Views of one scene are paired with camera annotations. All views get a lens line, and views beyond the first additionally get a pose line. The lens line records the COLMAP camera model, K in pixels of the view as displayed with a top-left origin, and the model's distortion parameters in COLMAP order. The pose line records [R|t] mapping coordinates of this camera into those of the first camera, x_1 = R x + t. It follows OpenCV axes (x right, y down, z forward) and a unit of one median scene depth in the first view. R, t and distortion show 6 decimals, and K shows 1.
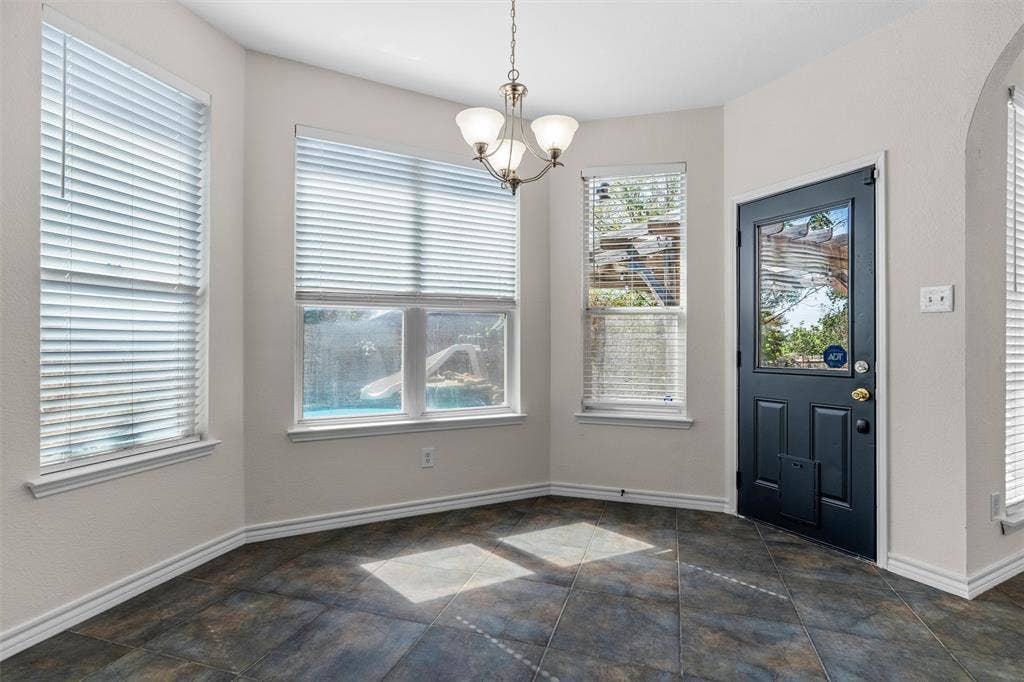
lens RADIAL K [[494.8, 0, 512.0], [0, 494.8, 341.0], [0, 0, 1]] dist [-0.004988, -0.000742]
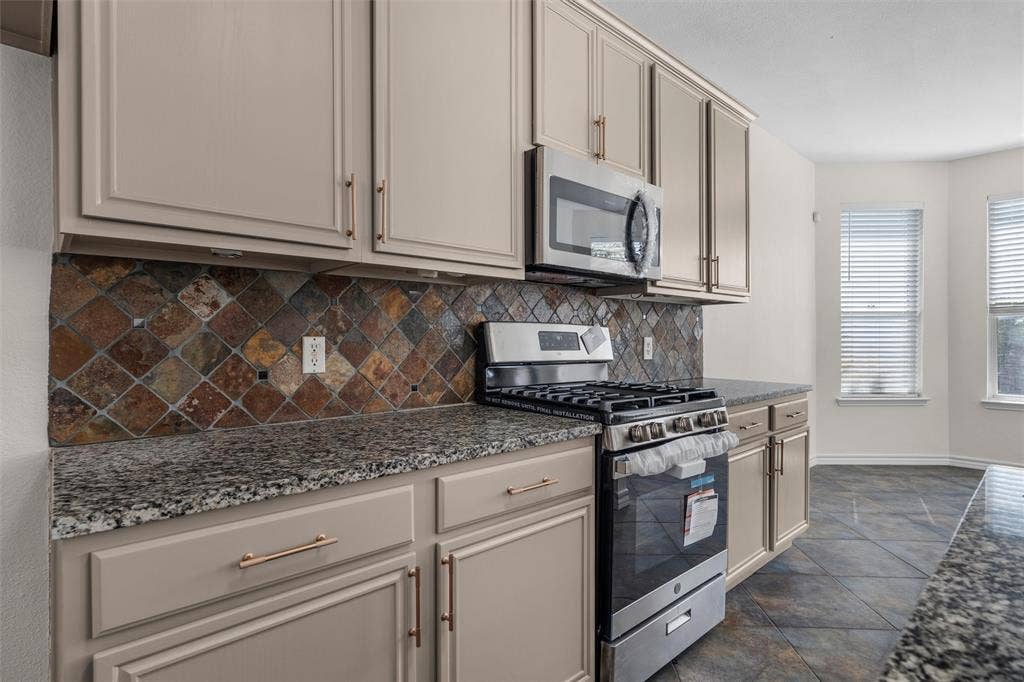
lens RADIAL K [[494.8, 0, 512.0], [0, 494.8, 341.0], [0, 0, 1]] dist [-0.004988, -0.000742]
pose [[0.232842, 0.002458, -0.972511, 0.874364], [0.005299, 0.999979, 0.003796, -0.018640], [0.972500, -0.006037, 0.232824, -0.970512]]
